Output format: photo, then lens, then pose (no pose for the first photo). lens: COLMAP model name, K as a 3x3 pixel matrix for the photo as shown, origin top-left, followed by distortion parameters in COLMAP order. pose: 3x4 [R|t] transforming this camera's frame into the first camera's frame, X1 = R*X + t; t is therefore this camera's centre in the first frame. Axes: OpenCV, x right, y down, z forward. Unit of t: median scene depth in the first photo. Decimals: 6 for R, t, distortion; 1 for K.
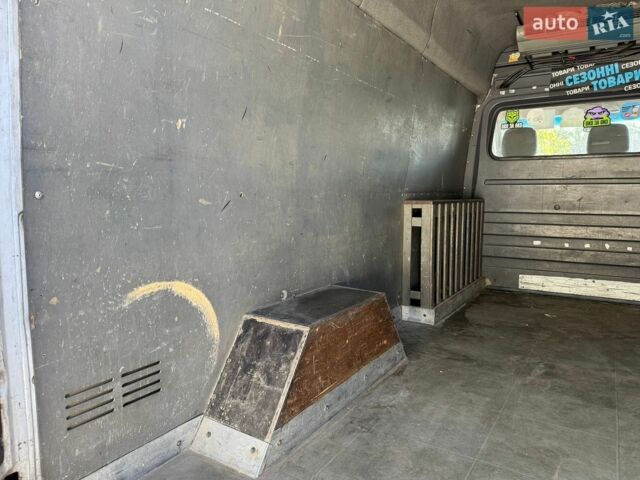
lens RADIAL K [[450.2, 0, 320.0], [0, 450.2, 240.0], [0, 0, 1]] dist [0.041421, -0.055242]
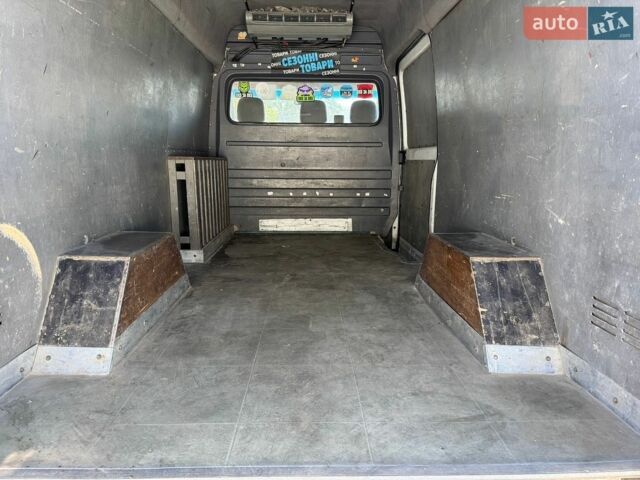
lens RADIAL K [[446.7, 0, 320.0], [0, 446.7, 240.0], [0, 0, 1]] dist [0.064038, -0.087494]
pose [[0.829627, -0.097901, 0.549668, -0.136926], [0.053854, 0.993948, 0.095750, 0.031859], [-0.555715, -0.049835, 0.829878, -0.150578]]
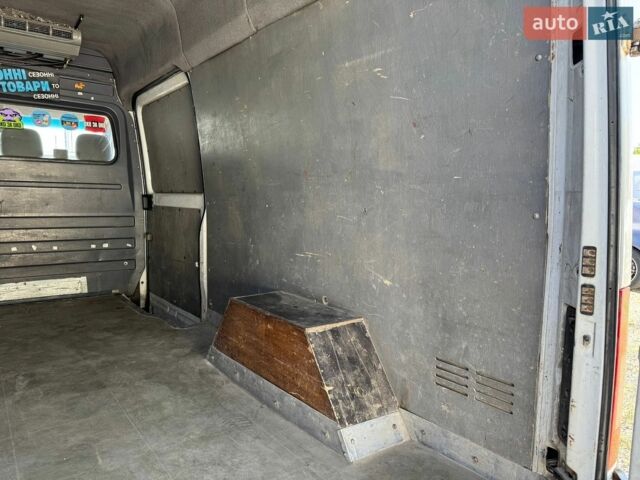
lens RADIAL K [[446.7, 0, 320.0], [0, 446.7, 240.0], [0, 0, 1]] dist [0.064038, -0.087494]
pose [[0.345437, -0.080243, 0.935005, -0.127251], [0.076307, 0.995440, 0.057238, -0.015957], [-0.935334, 0.051576, 0.349985, 0.041961]]
